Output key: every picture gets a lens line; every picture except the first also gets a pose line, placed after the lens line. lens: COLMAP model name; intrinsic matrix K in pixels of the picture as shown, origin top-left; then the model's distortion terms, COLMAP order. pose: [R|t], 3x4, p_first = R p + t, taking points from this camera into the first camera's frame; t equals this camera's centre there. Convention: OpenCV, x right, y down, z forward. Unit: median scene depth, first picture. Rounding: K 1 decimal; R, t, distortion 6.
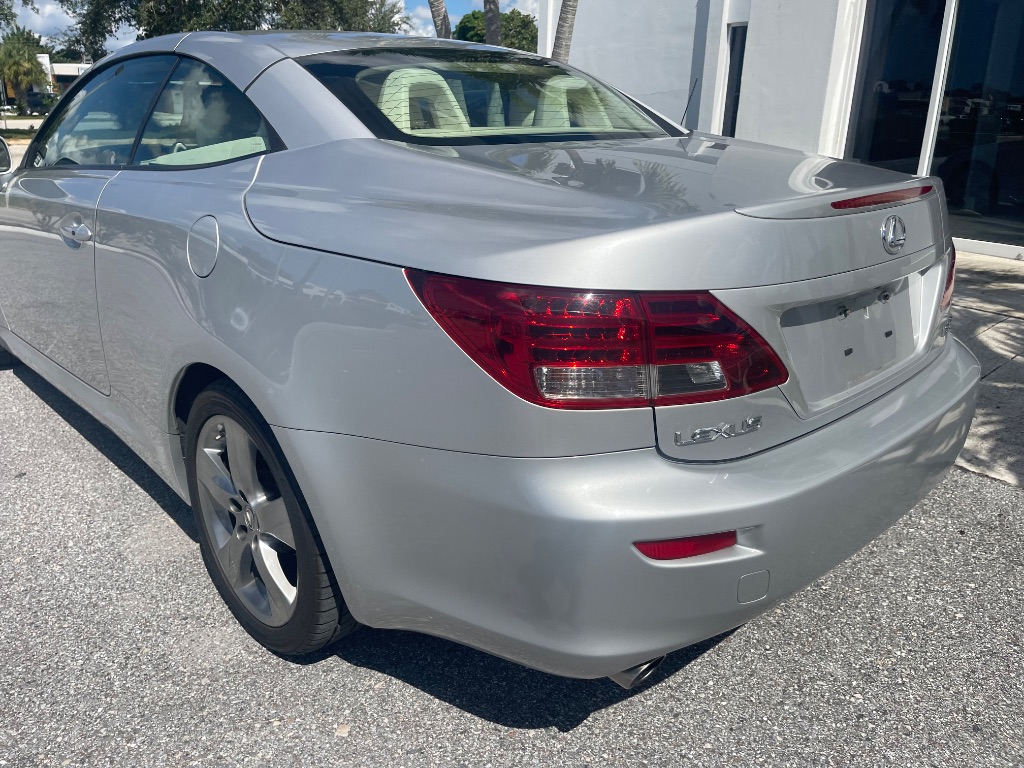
lens RADIAL K [[773.2, 0, 506.5], [0, 773.2, 370.6], [0, 0, 1]] dist [0.079596, -0.115208]
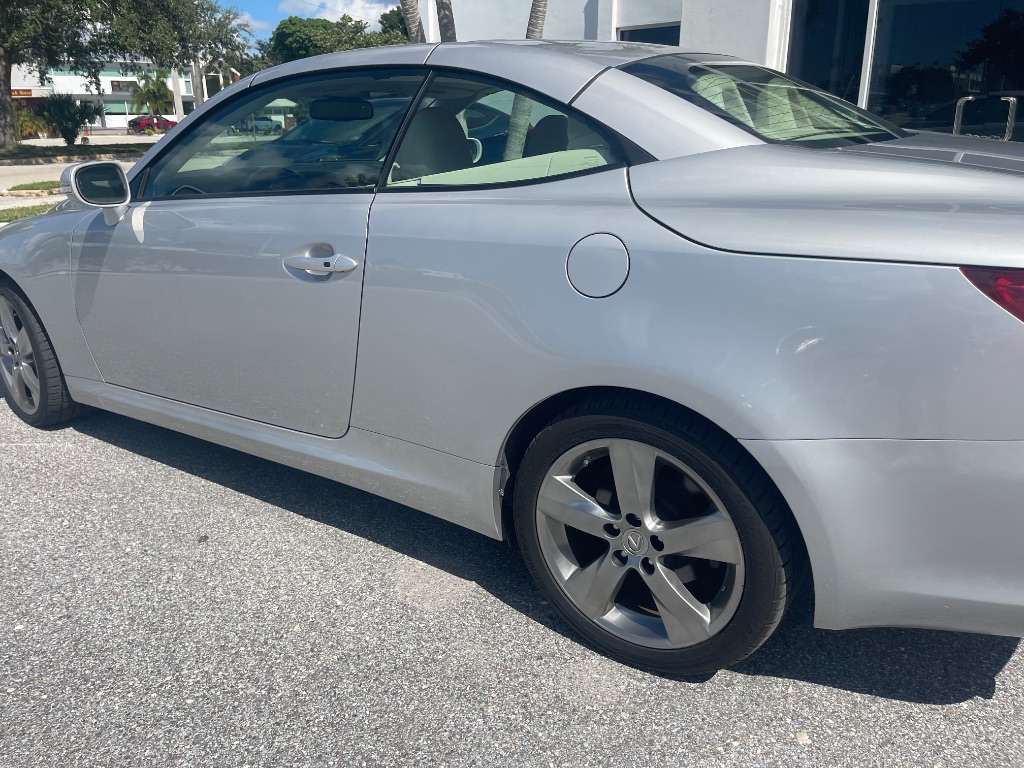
lens RADIAL K [[773.2, 0, 507.9], [0, 773.2, 371.4], [0, 0, 1]] dist [0.079596, -0.115208]
pose [[0.976300, -0.096867, 0.193533, -0.645628], [0.097763, 0.995197, 0.004936, -0.041253], [-0.193082, 0.014101, 0.981081, 0.077959]]
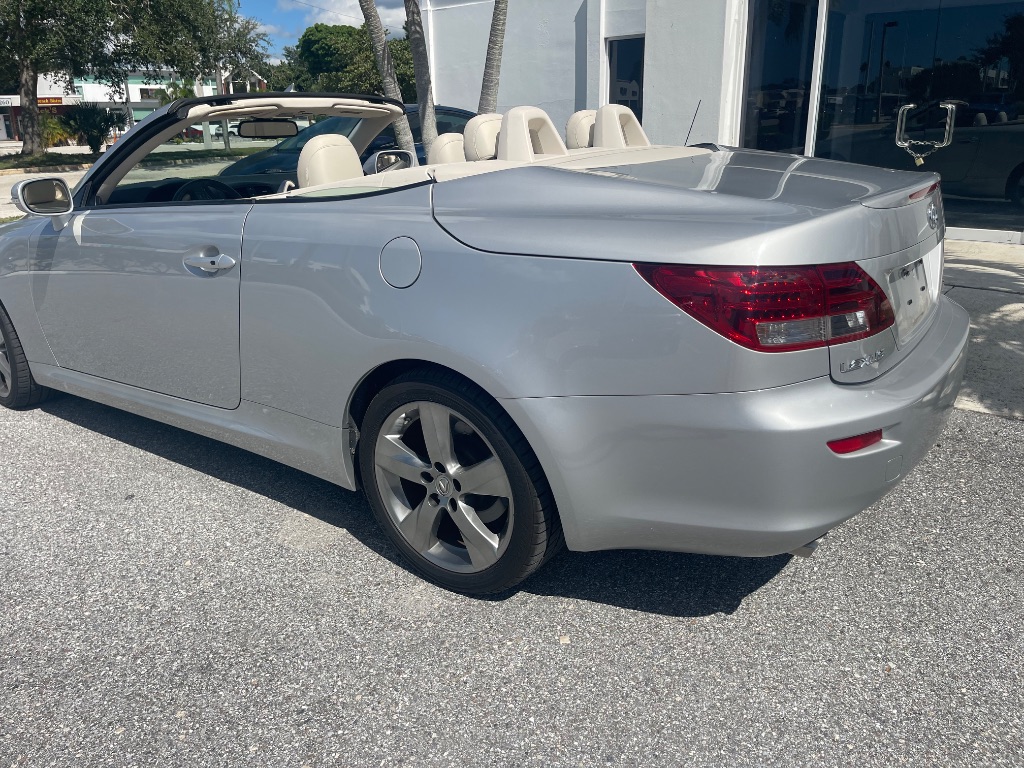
lens RADIAL K [[773.2, 0, 516.1], [0, 773.2, 367.6], [0, 0, 1]] dist [0.079596, -0.115208]
pose [[0.980545, -0.095826, 0.171314, -0.407013], [0.098221, 0.995149, -0.005543, 0.025302], [-0.169952, 0.022262, 0.985201, -0.195652]]
